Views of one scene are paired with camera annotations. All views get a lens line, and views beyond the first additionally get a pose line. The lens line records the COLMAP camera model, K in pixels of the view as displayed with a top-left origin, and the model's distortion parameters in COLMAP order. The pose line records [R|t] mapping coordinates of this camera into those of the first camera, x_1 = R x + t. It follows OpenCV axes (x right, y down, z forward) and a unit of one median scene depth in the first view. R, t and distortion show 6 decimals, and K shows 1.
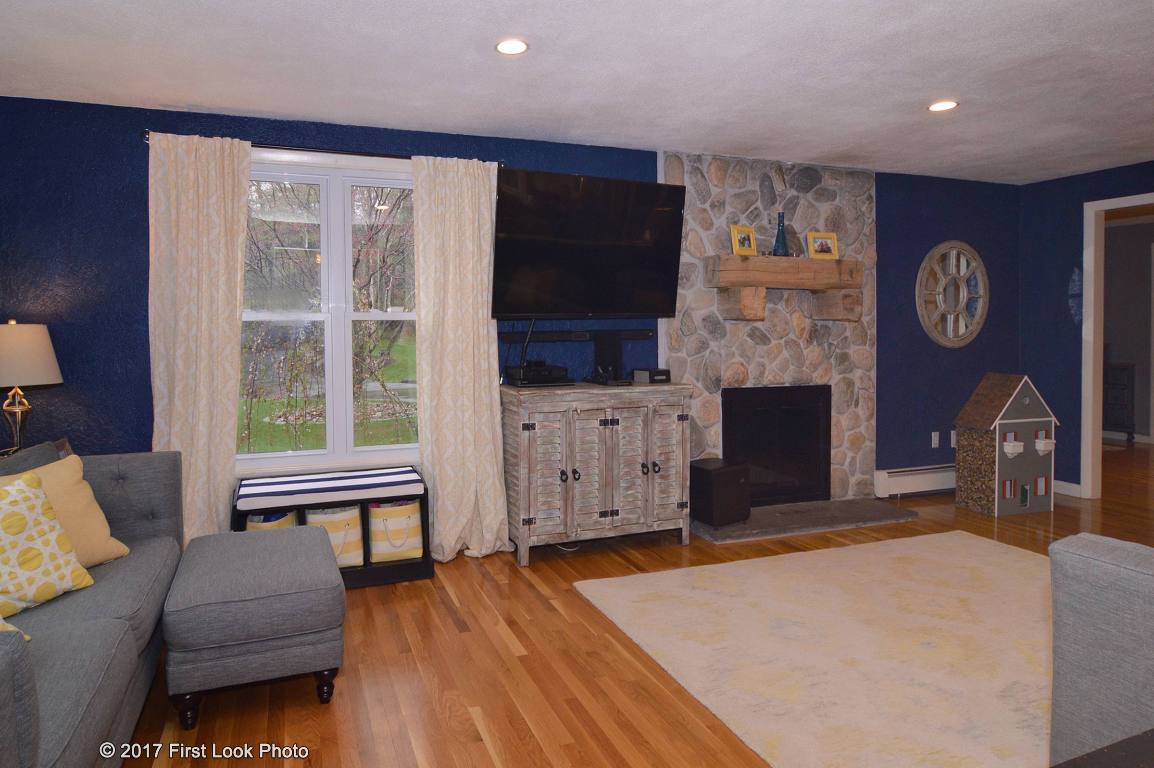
lens RADIAL K [[743.5, 0, 534.5], [0, 743.5, 375.8], [0, 0, 1]] dist [-0.004197, -0.001913]
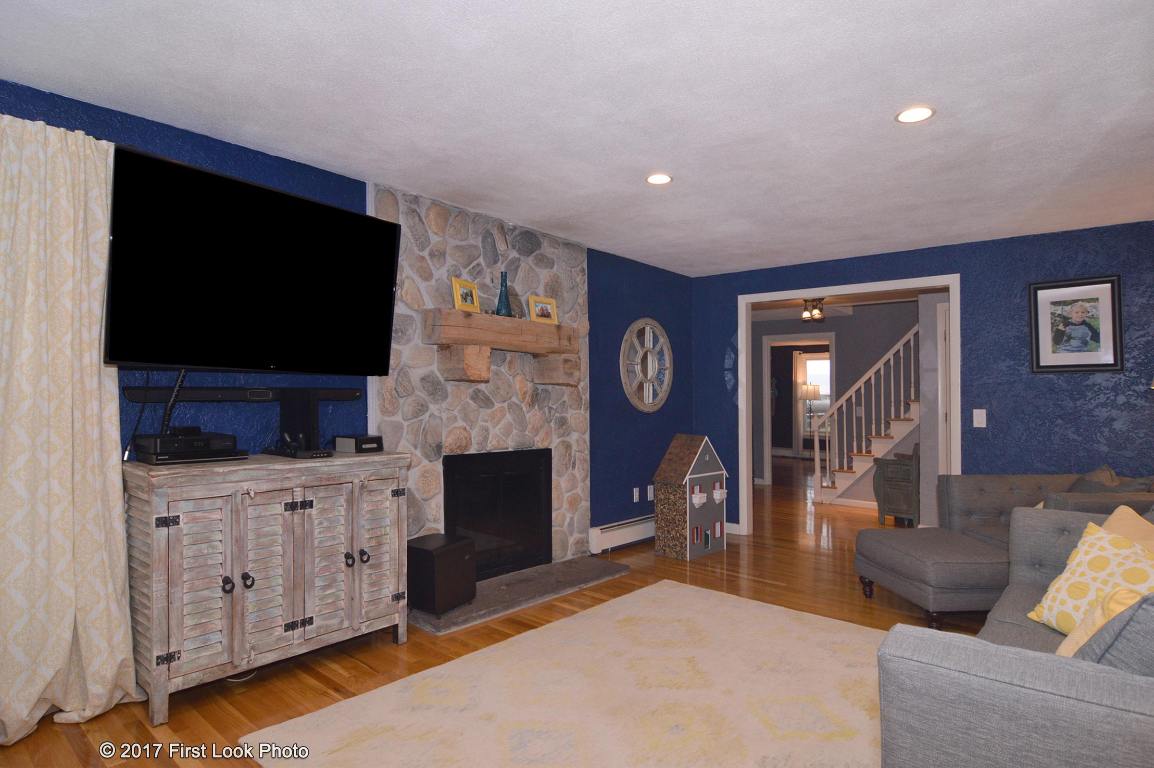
lens RADIAL K [[643.7, 0, 643.4], [0, 643.7, 410.2], [0, 0, 1]] dist [-0.008187, -0.002436]
pose [[0.846405, 0.005061, 0.532516, 0.042164], [0.018680, 0.999057, -0.039186, -0.003319], [-0.532212, 0.043115, 0.845512, 0.211221]]
